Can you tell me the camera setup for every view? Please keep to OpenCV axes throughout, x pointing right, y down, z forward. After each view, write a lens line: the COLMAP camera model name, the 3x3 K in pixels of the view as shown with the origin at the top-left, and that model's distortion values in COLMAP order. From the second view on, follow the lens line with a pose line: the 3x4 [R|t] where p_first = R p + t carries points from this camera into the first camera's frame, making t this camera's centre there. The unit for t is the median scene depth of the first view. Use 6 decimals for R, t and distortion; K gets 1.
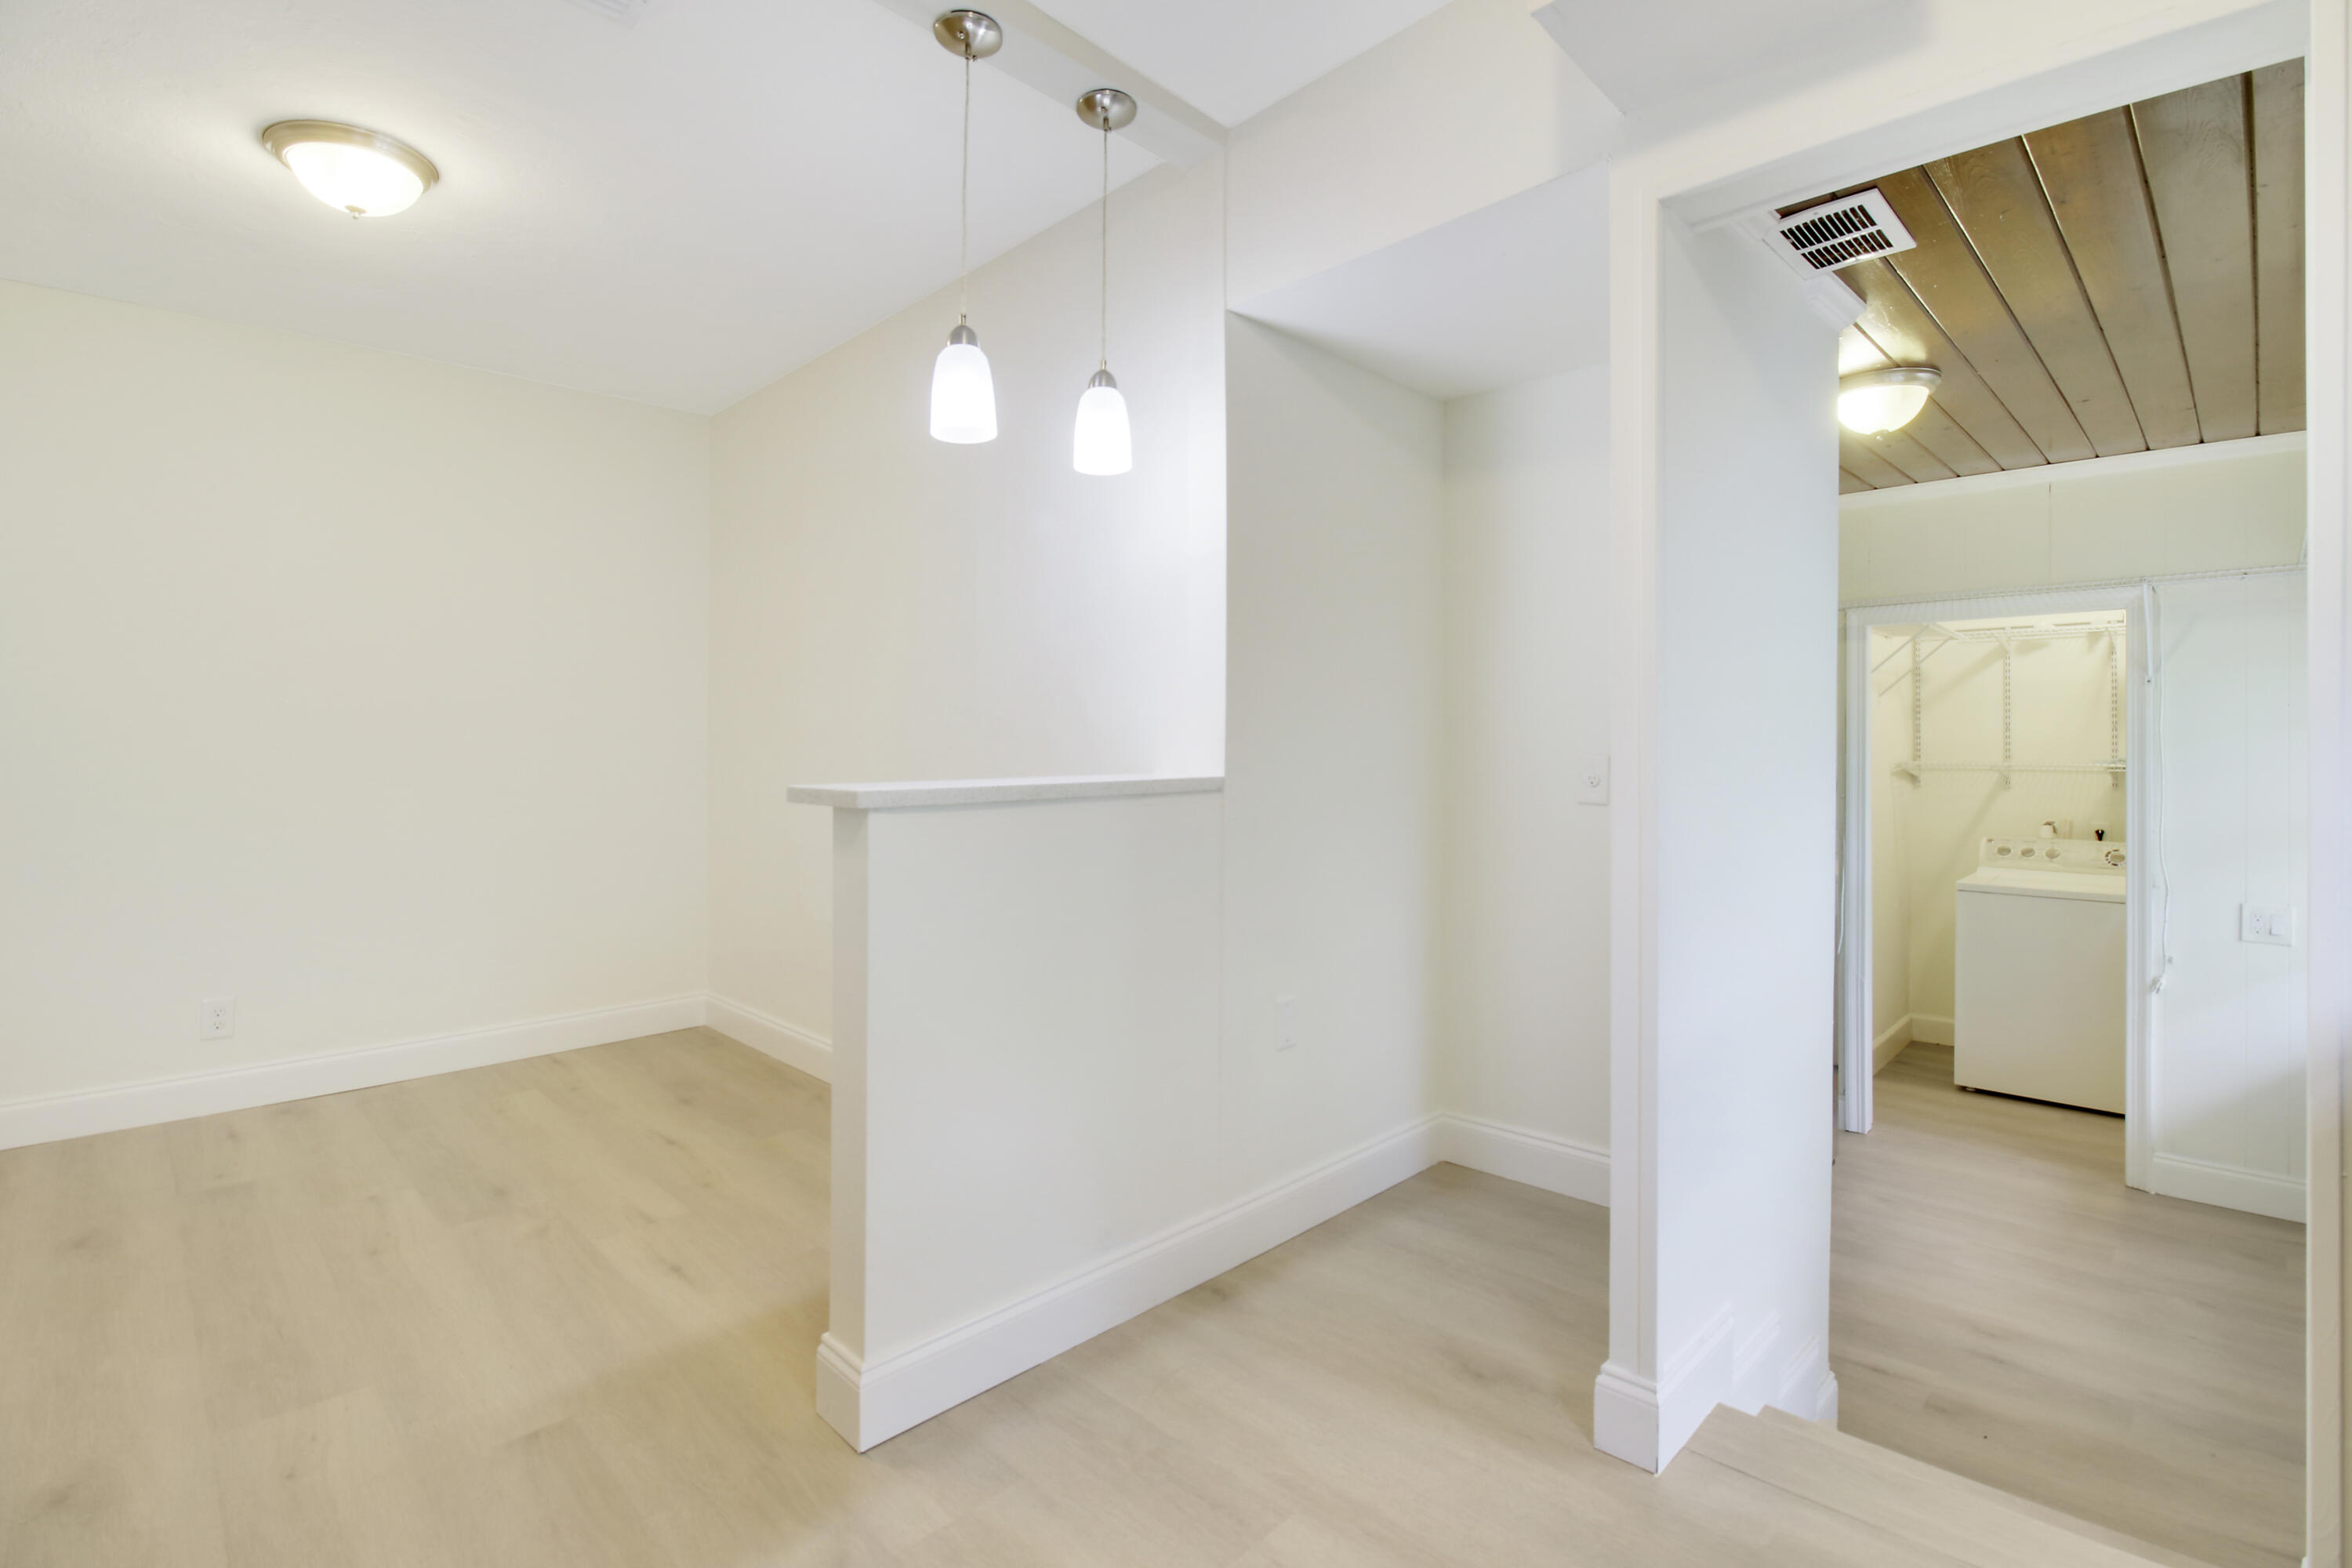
lens RADIAL K [[1140.6, 0, 1173.2], [0, 1140.6, 733.0], [0, 0, 1]] dist [0.001014, -0.008044]
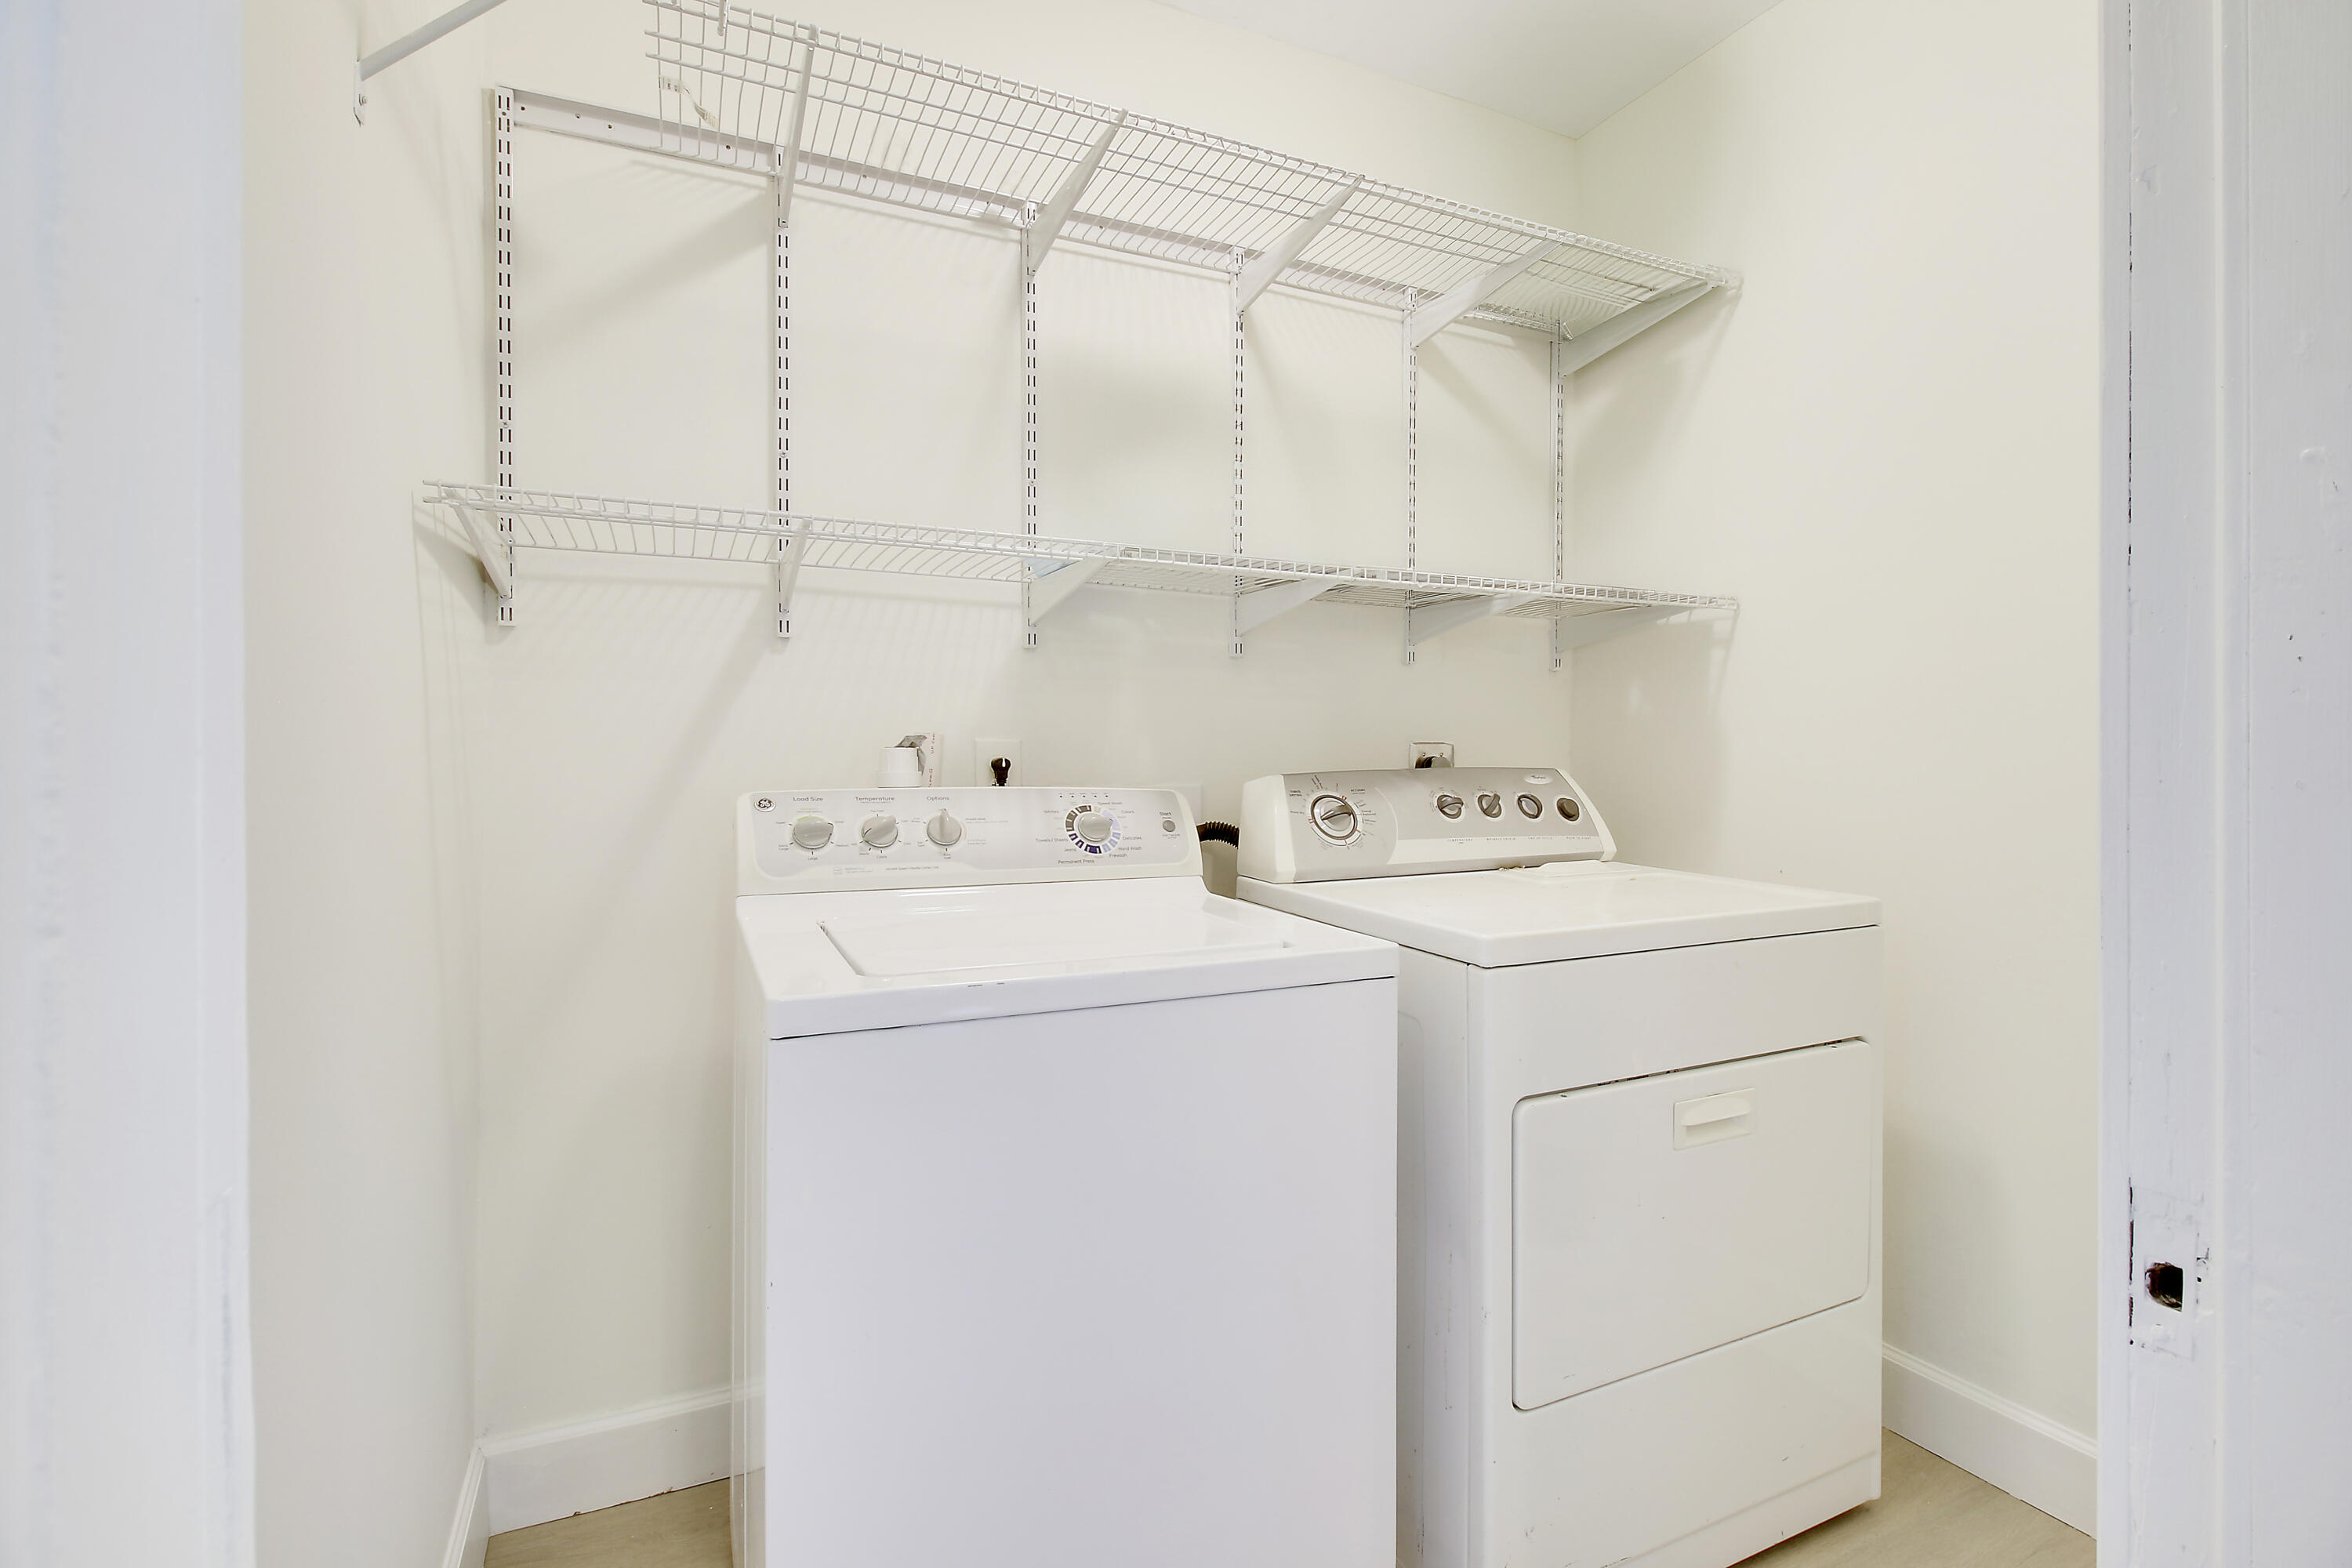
lens RADIAL K [[1085.7, 0, 1205.4], [0, 1085.7, 749.7], [0, 0, 1]] dist [0.005364, -0.012011]
pose [[0.357855, -0.008454, 0.933739, 0.534317], [-0.005152, 0.999926, 0.011027, 0.082351], [-0.933763, -0.008756, 0.357785, 0.852846]]
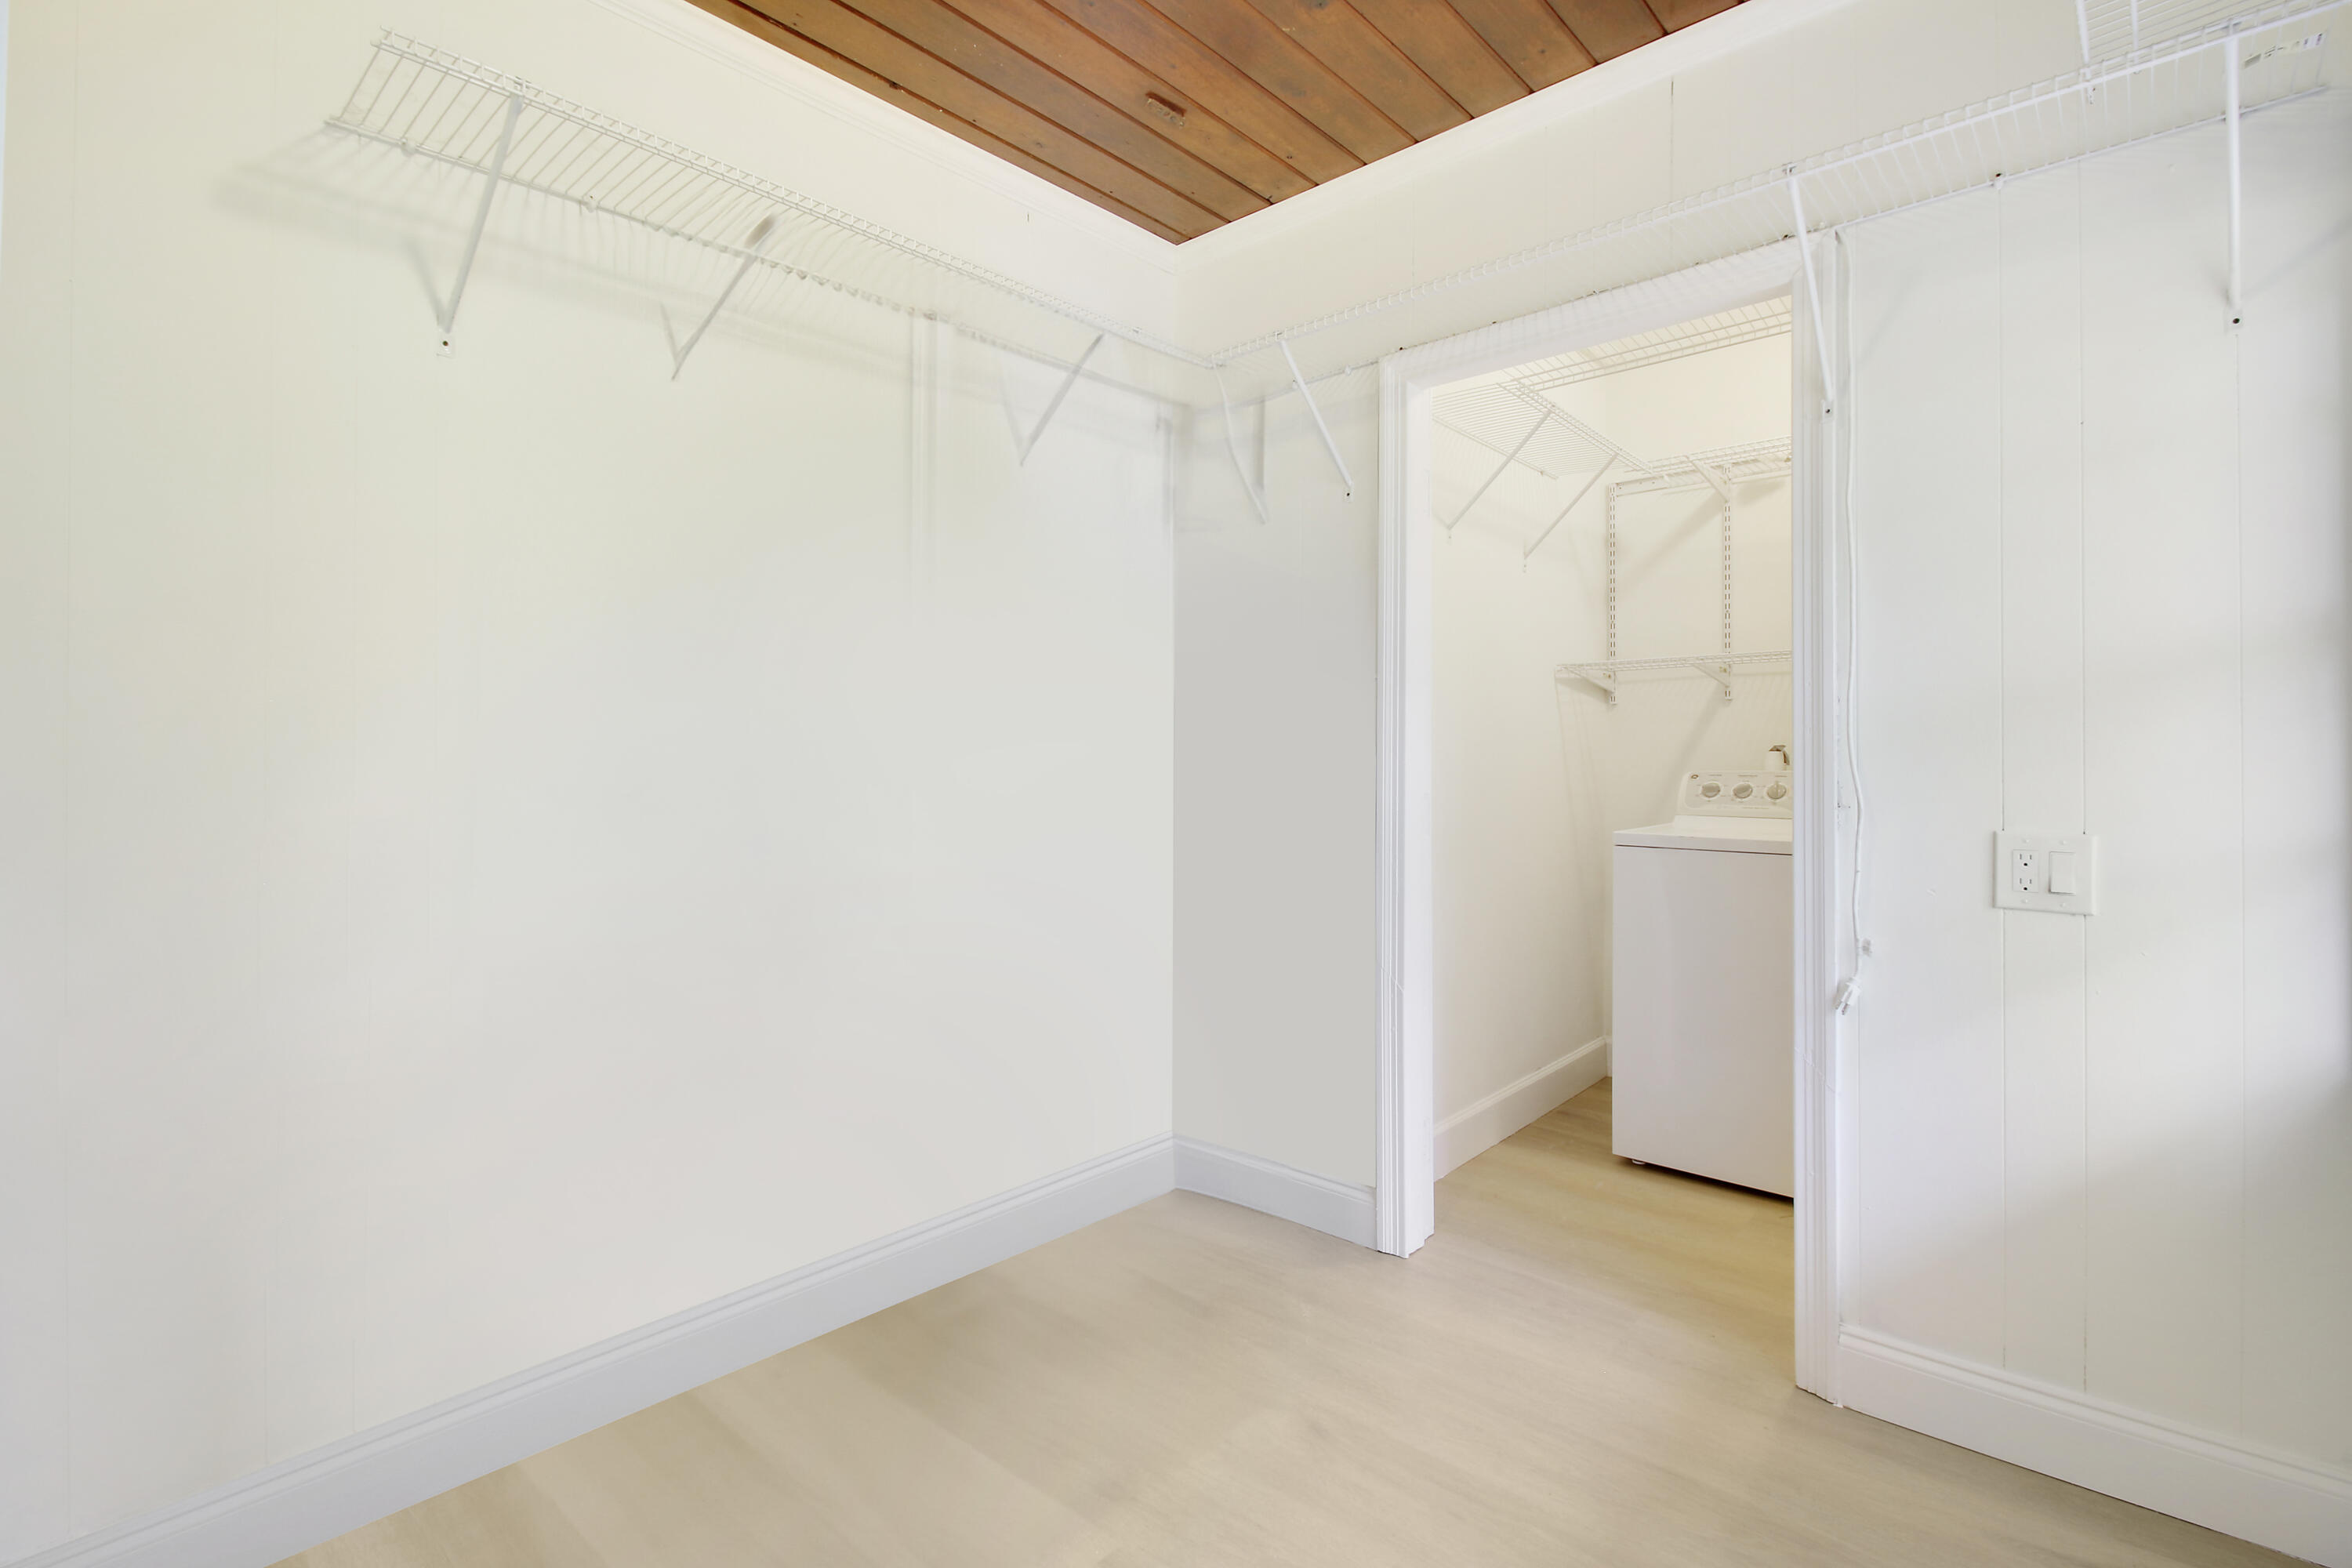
lens RADIAL K [[1085.7, 0, 1205.4], [0, 1085.7, 749.7], [0, 0, 1]] dist [0.005364, -0.012011]
pose [[0.999149, -0.002195, 0.041185, 0.436884], [0.002504, 0.999969, -0.007470, 0.088696], [-0.041167, 0.007566, 0.999124, 0.407949]]
